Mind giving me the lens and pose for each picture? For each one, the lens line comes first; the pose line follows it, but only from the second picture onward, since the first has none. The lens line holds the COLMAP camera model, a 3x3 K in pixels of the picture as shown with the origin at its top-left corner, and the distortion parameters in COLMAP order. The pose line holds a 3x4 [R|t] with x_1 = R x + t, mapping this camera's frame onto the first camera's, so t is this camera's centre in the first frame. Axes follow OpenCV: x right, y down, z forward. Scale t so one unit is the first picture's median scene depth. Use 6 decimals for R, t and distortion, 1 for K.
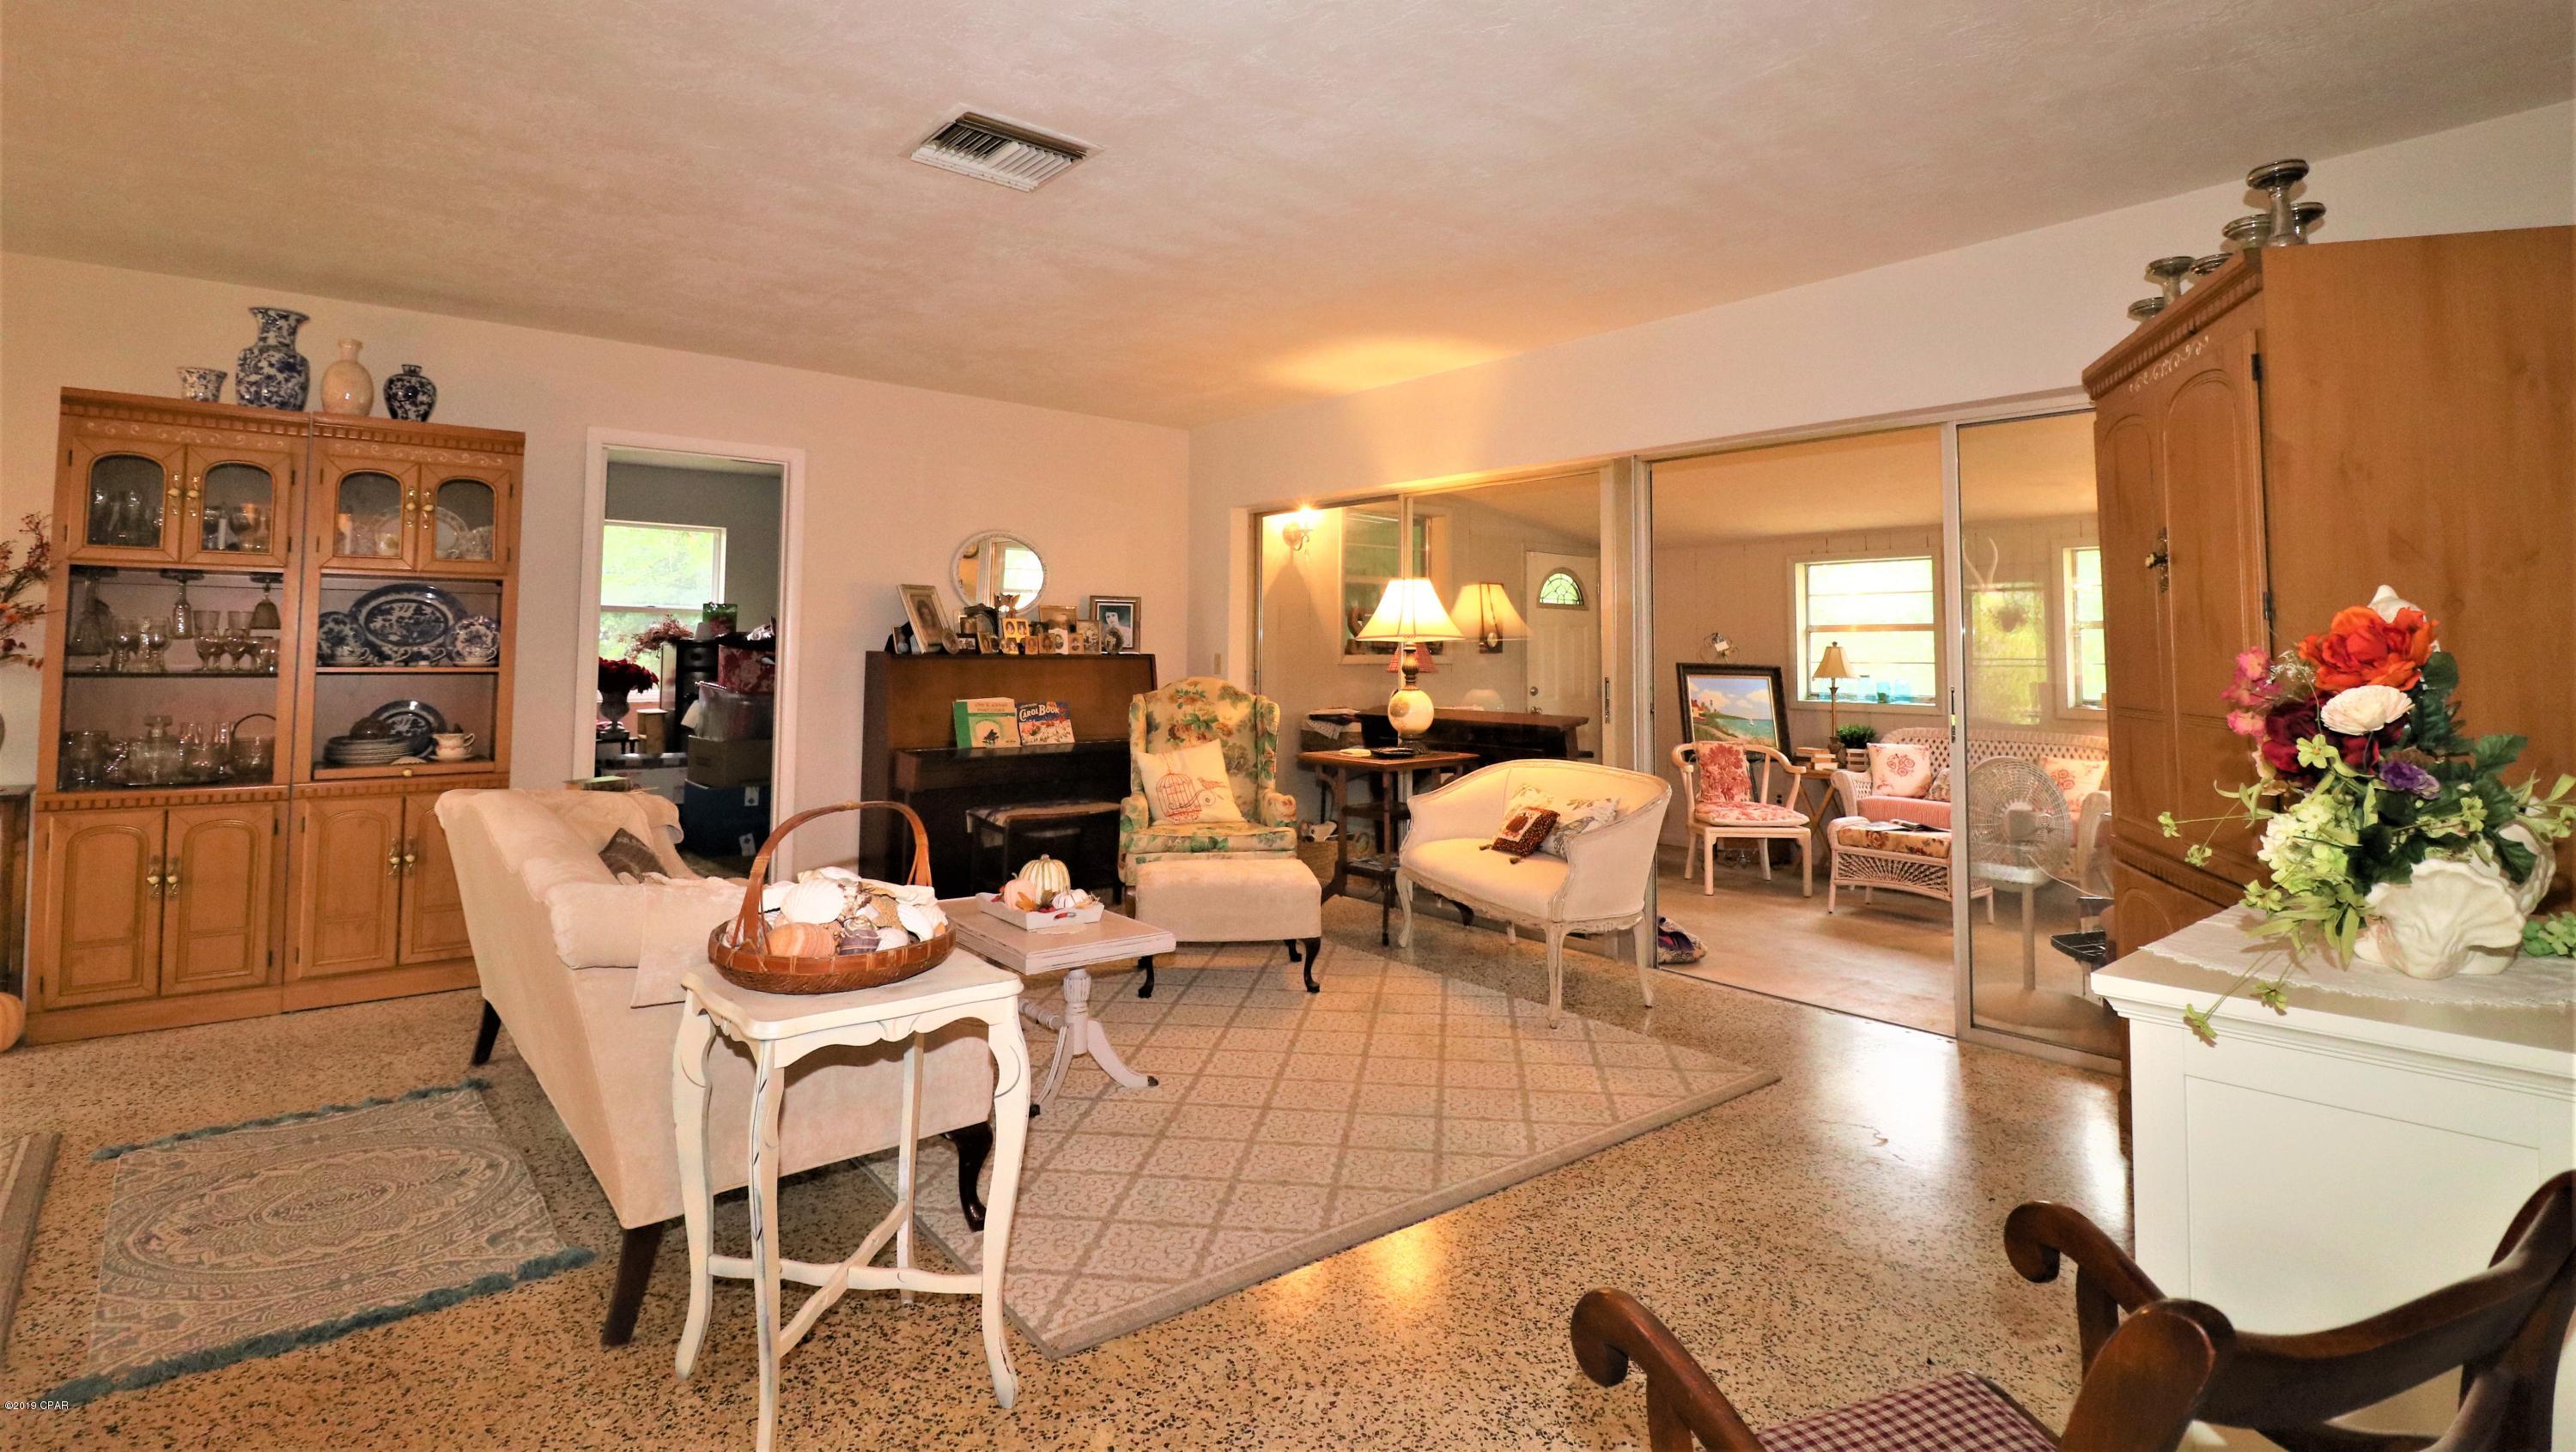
lens RADIAL K [[1221.7, 0, 1311.0], [0, 1221.7, 578.4], [0, 0, 1]] dist [-0.003086, -0.010966]
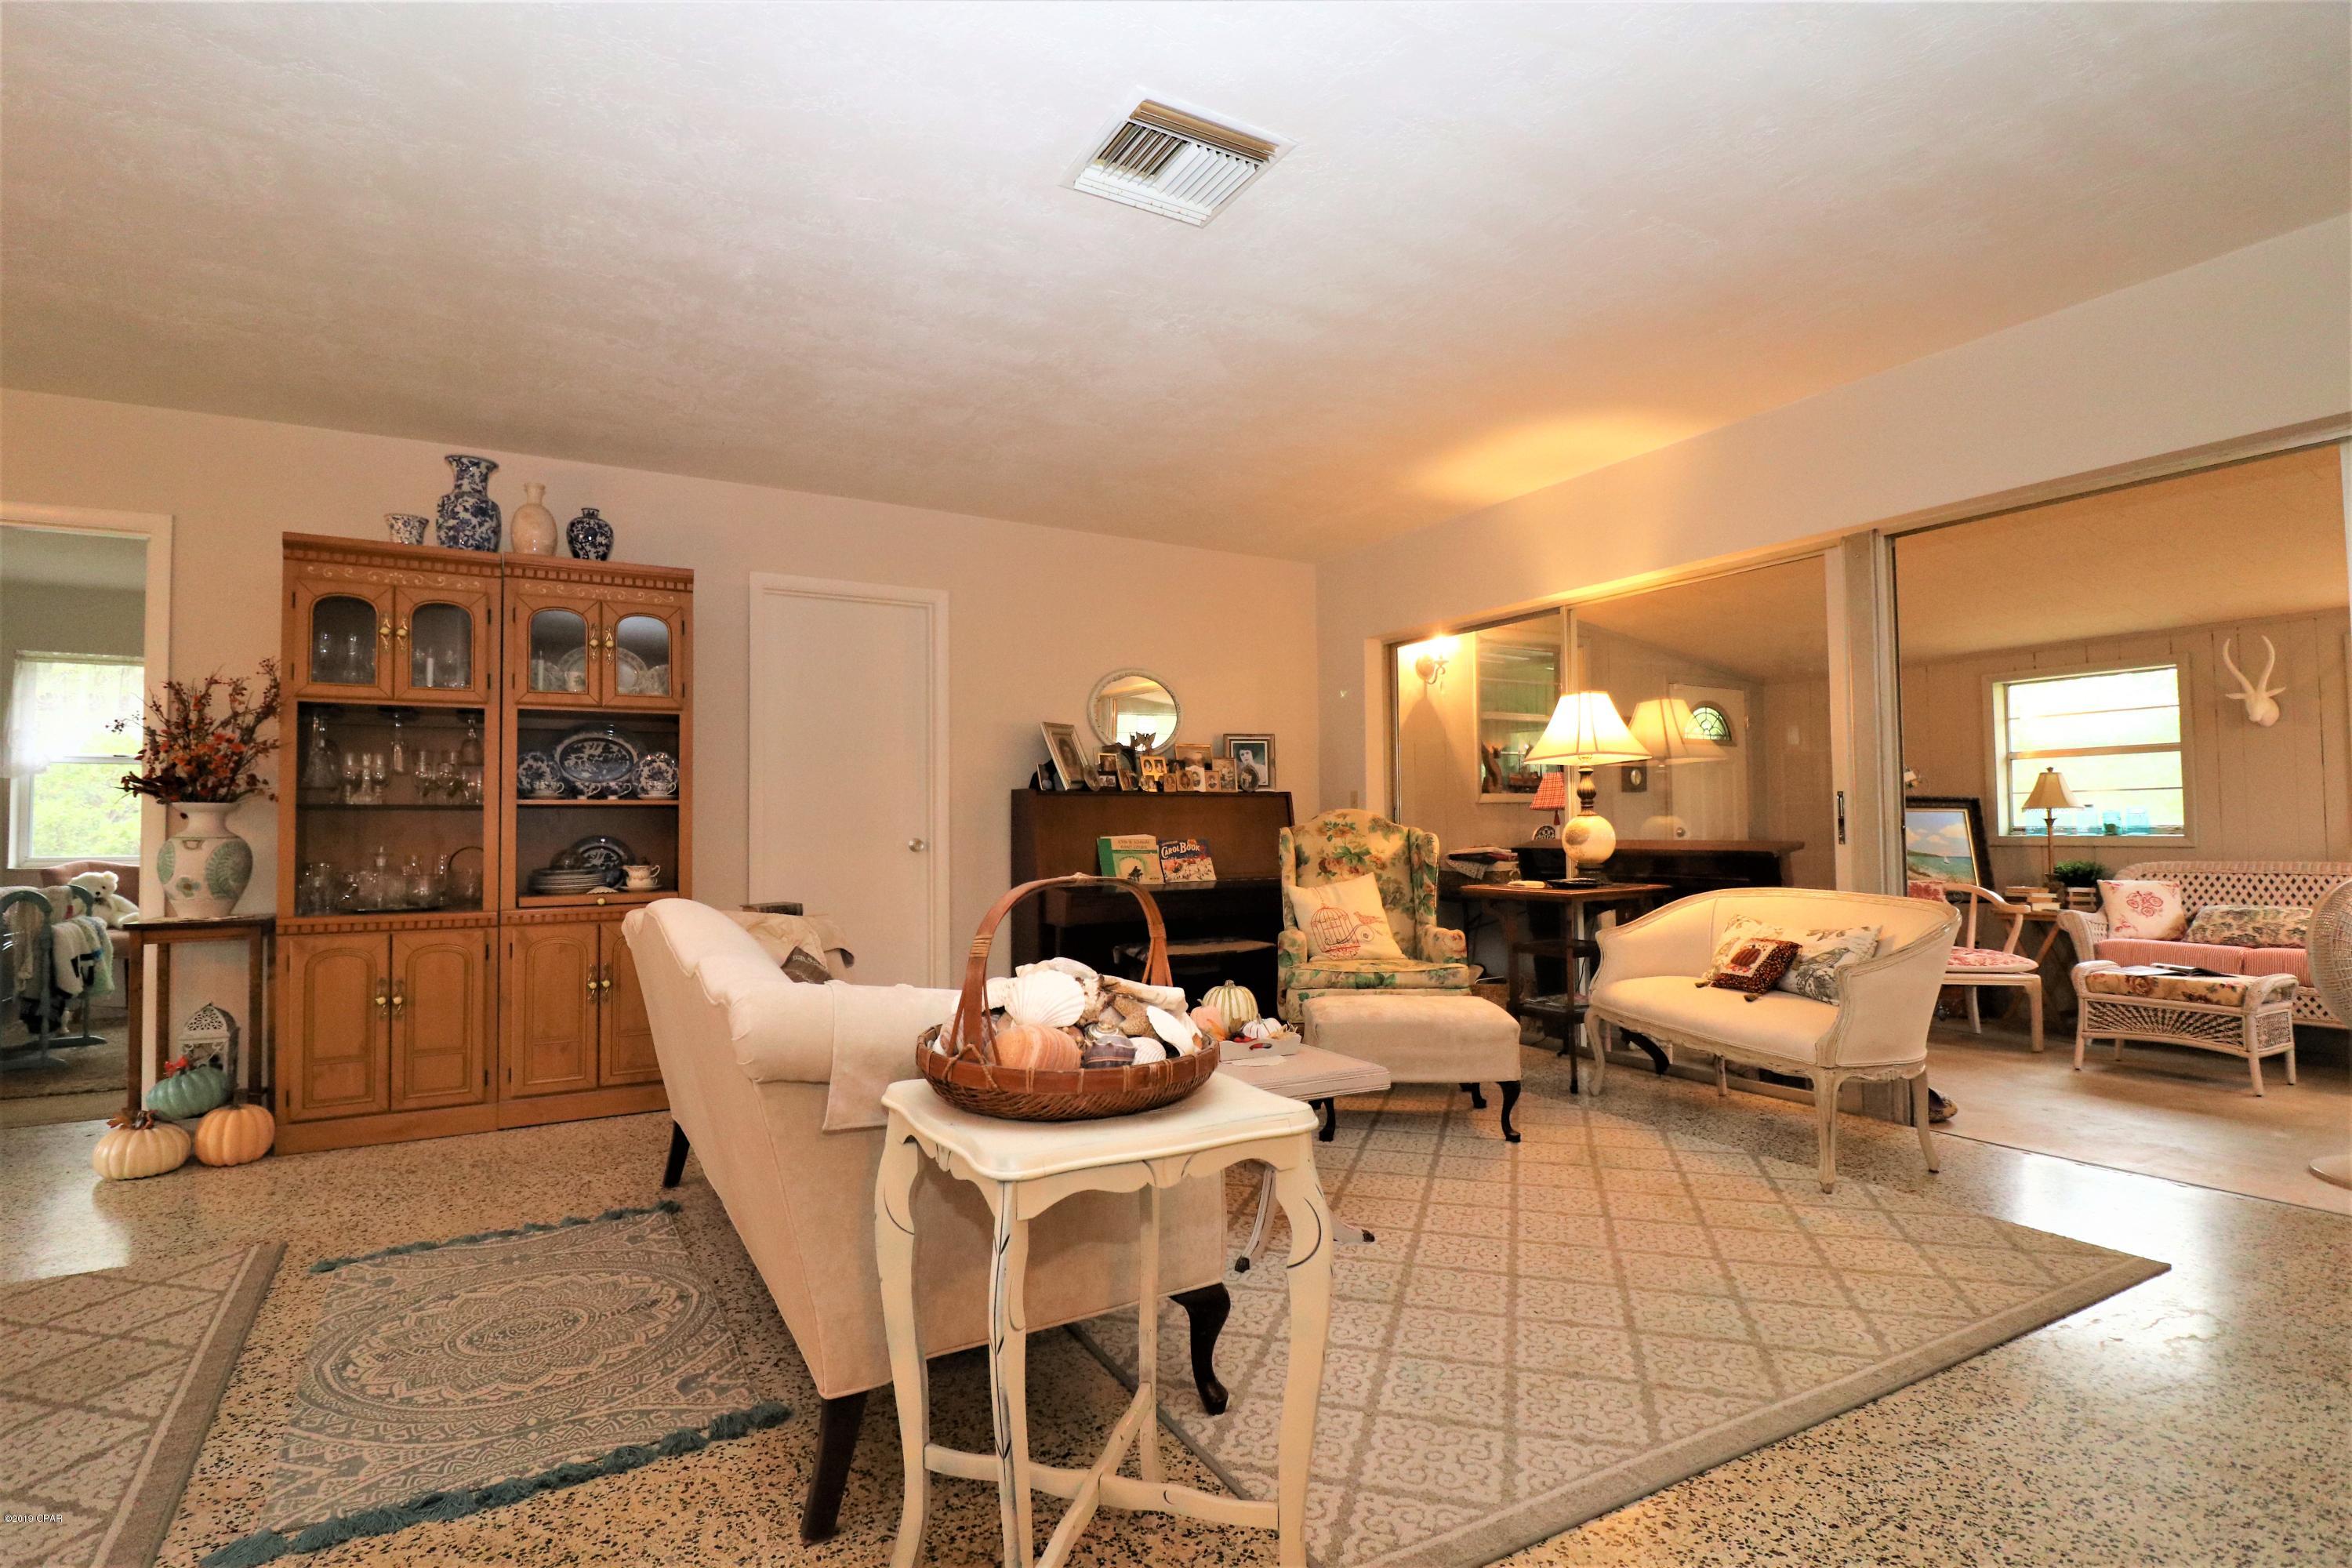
lens RADIAL K [[1128.6, 0, 1168.1], [0, 1128.6, 786.4], [0, 0, 1]] dist [-0.001951, -0.010278]
pose [[0.982722, -0.022877, -0.183667, -0.090694], [0.027502, 0.999365, 0.022674, 0.053499], [0.183031, -0.027334, 0.982727, 0.148398]]
